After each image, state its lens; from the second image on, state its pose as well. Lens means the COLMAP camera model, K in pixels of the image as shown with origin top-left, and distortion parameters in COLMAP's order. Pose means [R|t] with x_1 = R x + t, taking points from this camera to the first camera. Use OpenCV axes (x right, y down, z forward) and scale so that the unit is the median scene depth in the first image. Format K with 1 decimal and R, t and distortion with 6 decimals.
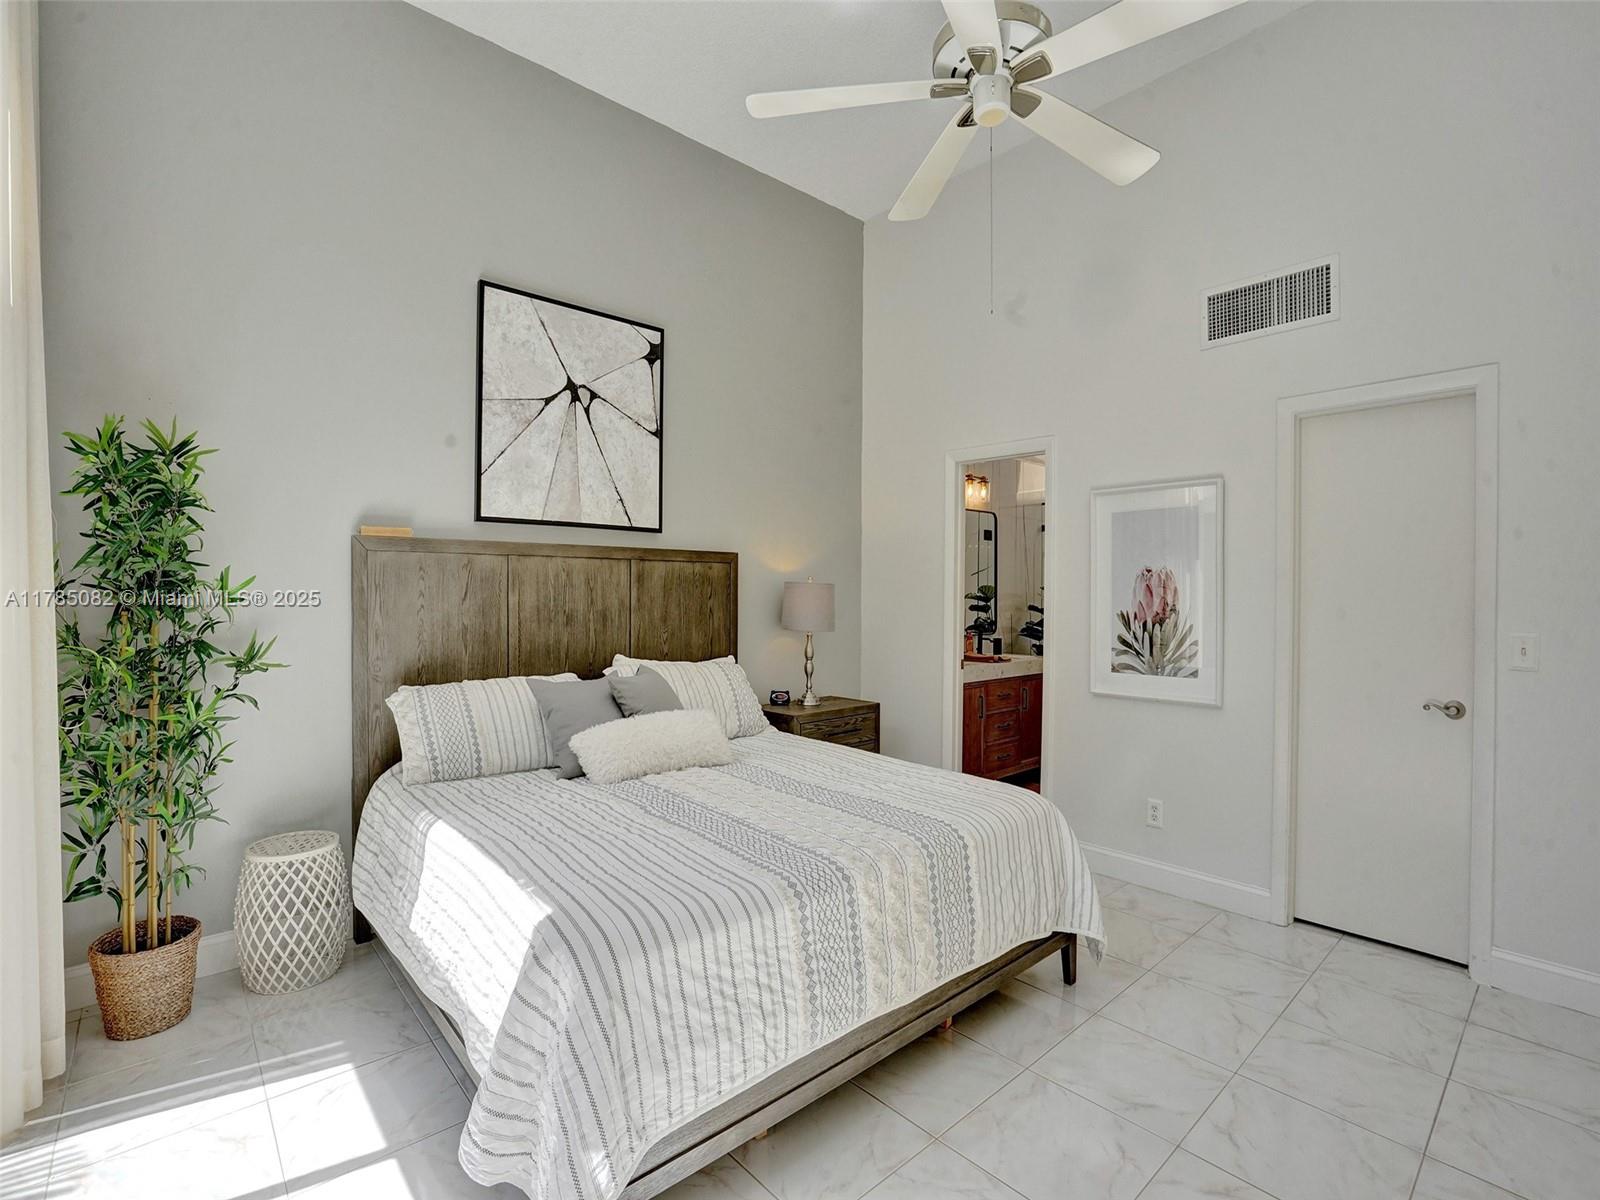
lens RADIAL K [[743.1, 0, 800.4], [0, 743.1, 599.9], [0, 0, 1]] dist [-0.043171, 0.014058]
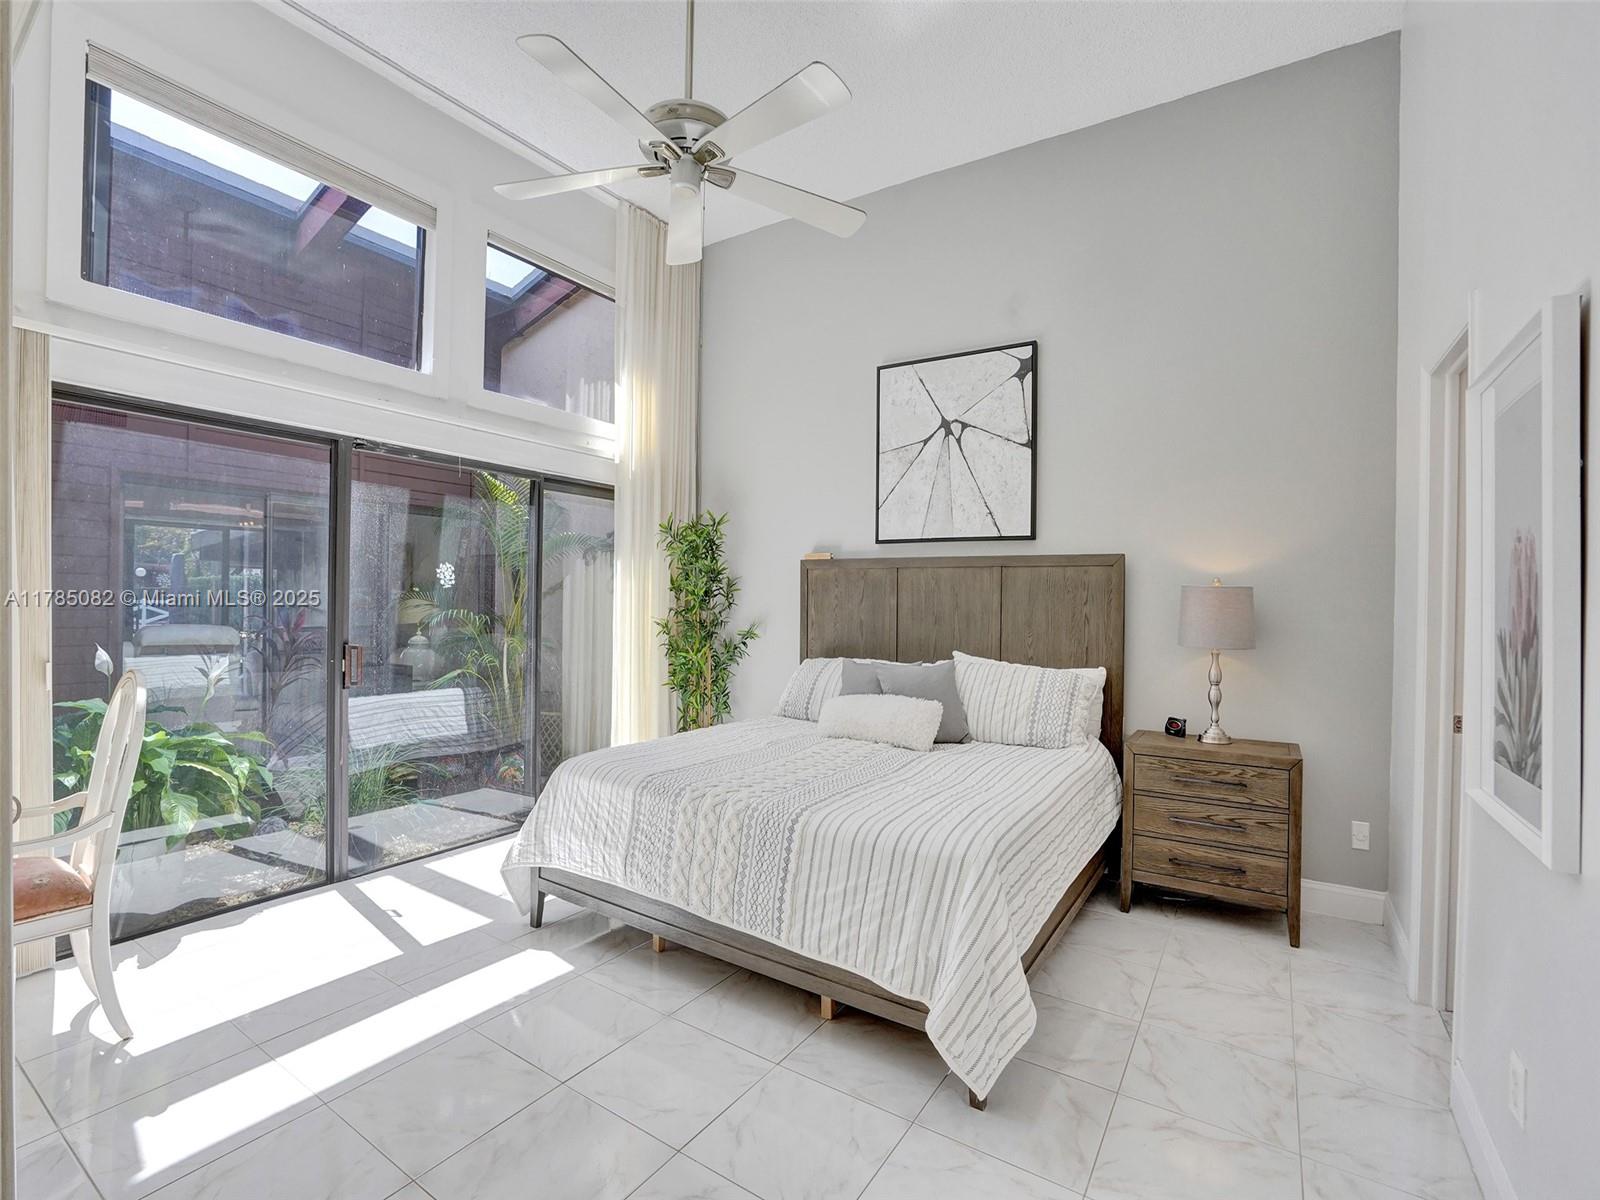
lens RADIAL K [[743.1, 0, 796.7], [0, 743.1, 605.0], [0, 0, 1]] dist [-0.043171, 0.014058]
pose [[0.271808, 0.005800, -0.962334, 0.787763], [-0.024494, 0.999700, -0.000893, 0.009896], [0.962040, 0.023814, 0.271868, 0.458019]]
